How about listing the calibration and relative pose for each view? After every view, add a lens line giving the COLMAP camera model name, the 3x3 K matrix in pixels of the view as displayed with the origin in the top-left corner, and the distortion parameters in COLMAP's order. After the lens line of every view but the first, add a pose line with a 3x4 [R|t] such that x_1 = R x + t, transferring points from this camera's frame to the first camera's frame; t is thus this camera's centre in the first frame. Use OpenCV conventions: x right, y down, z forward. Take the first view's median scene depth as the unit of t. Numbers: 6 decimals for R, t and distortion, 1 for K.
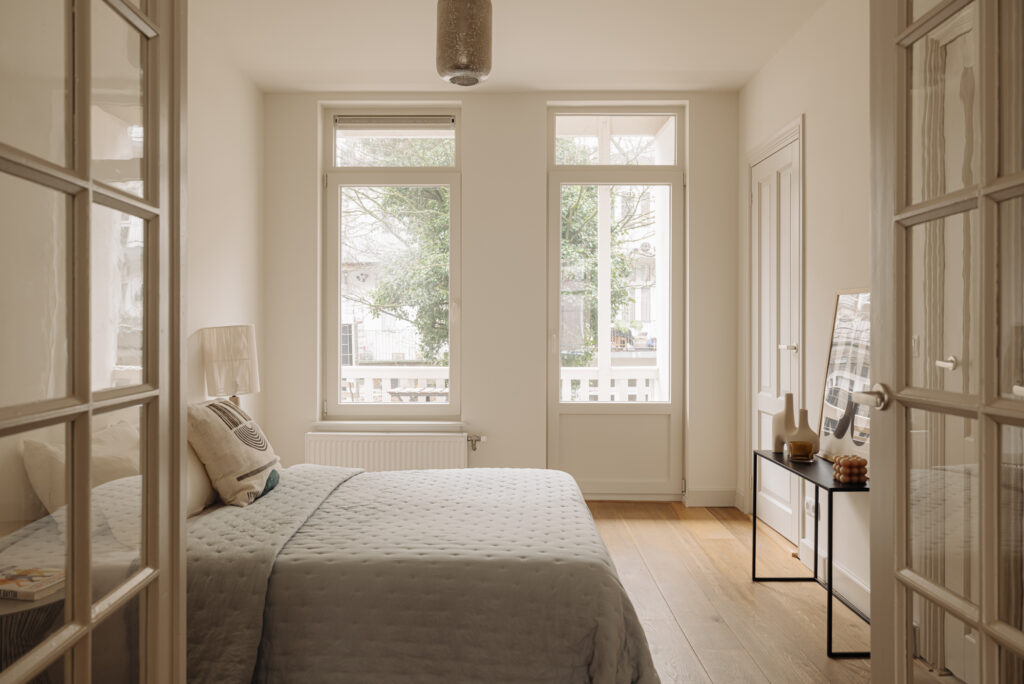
lens RADIAL K [[748.4, 0, 513.1], [0, 748.4, 328.7], [0, 0, 1]] dist [0.006486, 0.006968]
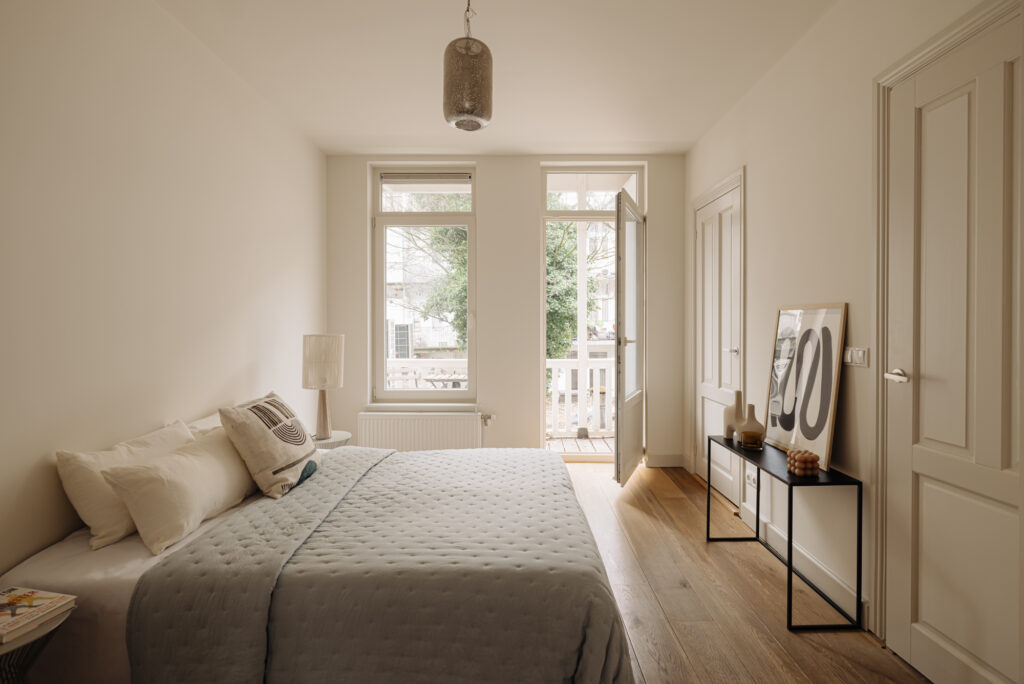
lens RADIAL K [[475.1, 0, 524.8], [0, 475.1, 328.8], [0, 0, 1]] dist [0.007022, 0.000619]
pose [[0.999930, -0.002614, 0.011513, 0.010965], [0.002508, 0.999954, 0.009263, -0.026413], [-0.011536, -0.009234, 0.999891, 0.254337]]
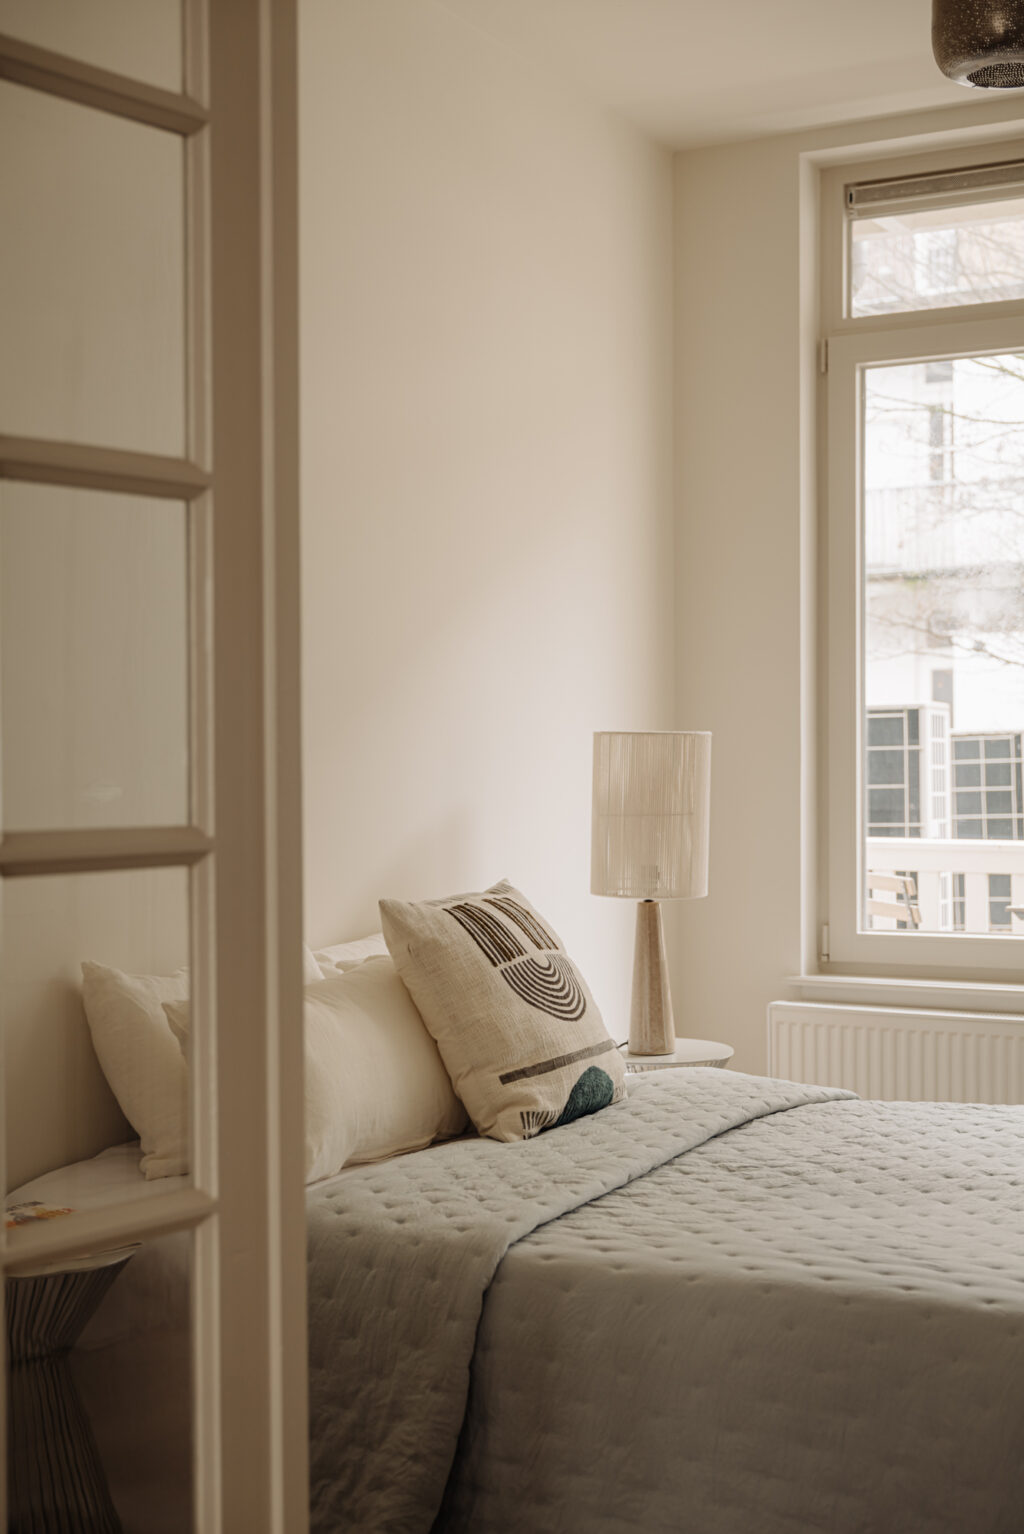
lens RADIAL K [[2103.8, 0, 505.3], [0, 2103.8, 774.0], [0, 0, 1]] dist [-0.011766, 0.000000]
pose [[0.879510, -0.000532, -0.475880, 0.204699], [0.005881, 0.999935, 0.009752, 0.011846], [0.475844, -0.011376, 0.879456, -0.063571]]
